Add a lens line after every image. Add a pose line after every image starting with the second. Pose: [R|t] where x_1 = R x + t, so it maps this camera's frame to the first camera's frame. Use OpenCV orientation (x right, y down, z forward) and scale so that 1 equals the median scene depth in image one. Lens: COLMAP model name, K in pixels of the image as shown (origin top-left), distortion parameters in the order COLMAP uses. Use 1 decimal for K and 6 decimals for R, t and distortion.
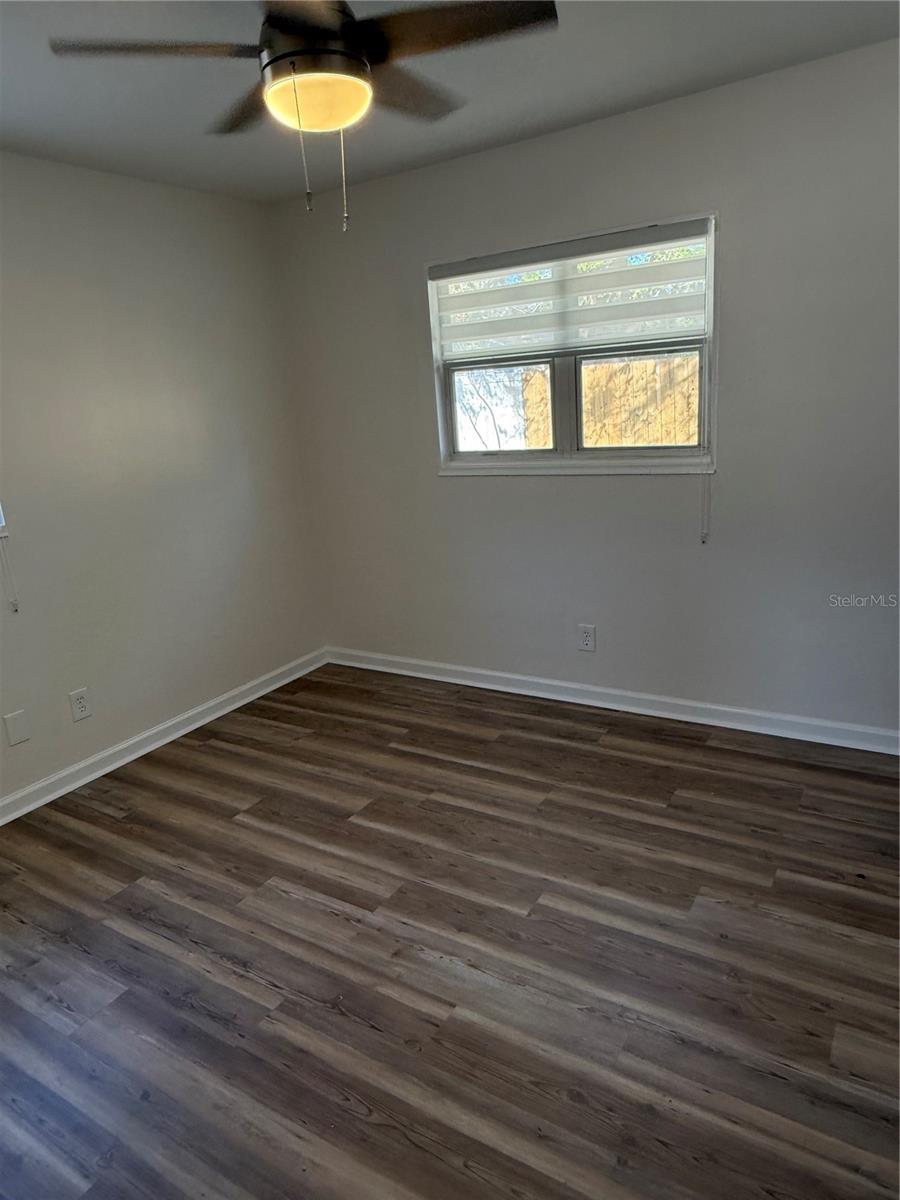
lens RADIAL K [[788.0, 0, 451.5], [0, 788.0, 600.2], [0, 0, 1]] dist [0.004771, -0.000924]
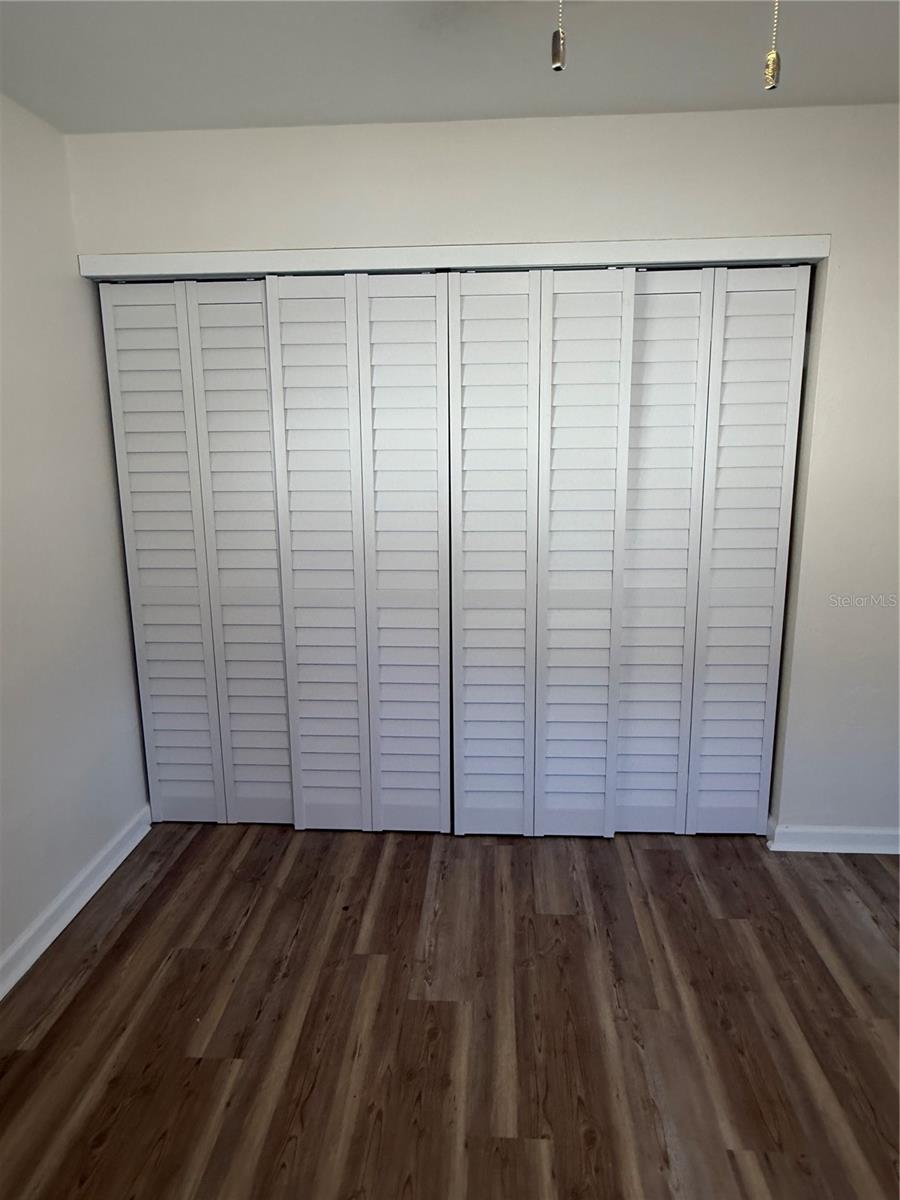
lens RADIAL K [[788.0, 0, 451.7], [0, 788.0, 598.5], [0, 0, 1]] dist [0.004771, -0.000924]
pose [[-0.485579, -0.102412, 0.868173, -0.474438], [0.271869, 0.926176, 0.261314, -0.305148], [-0.830843, 0.362918, -0.421890, 1.252317]]
